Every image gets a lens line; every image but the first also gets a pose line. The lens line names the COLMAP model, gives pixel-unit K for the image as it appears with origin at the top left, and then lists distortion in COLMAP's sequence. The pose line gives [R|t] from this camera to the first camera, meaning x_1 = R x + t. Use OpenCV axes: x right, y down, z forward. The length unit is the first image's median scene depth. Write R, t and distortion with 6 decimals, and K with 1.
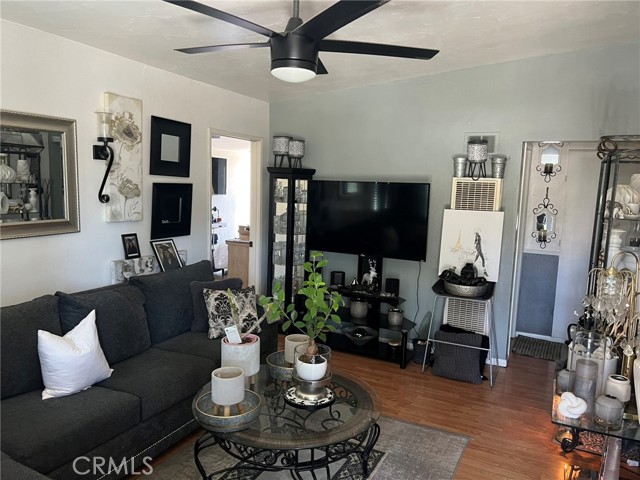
lens RADIAL K [[488.8, 0, 320.0], [0, 488.8, 240.0], [0, 0, 1]] dist [0.044344, -0.007555]
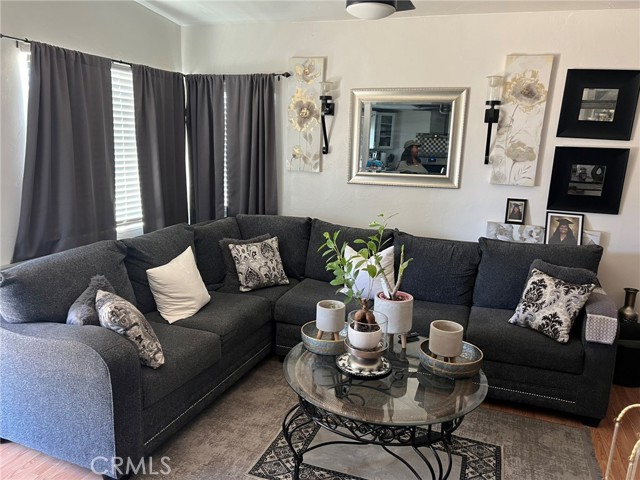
lens RADIAL K [[488.8, 0, 320.0], [0, 488.8, 240.0], [0, 0, 1]] dist [0.044344, -0.007555]
pose [[0.125310, 0.186036, -0.974519, 0.548287], [-0.150499, 0.974459, 0.166672, -0.037693], [0.980636, 0.125778, 0.150108, 0.491728]]
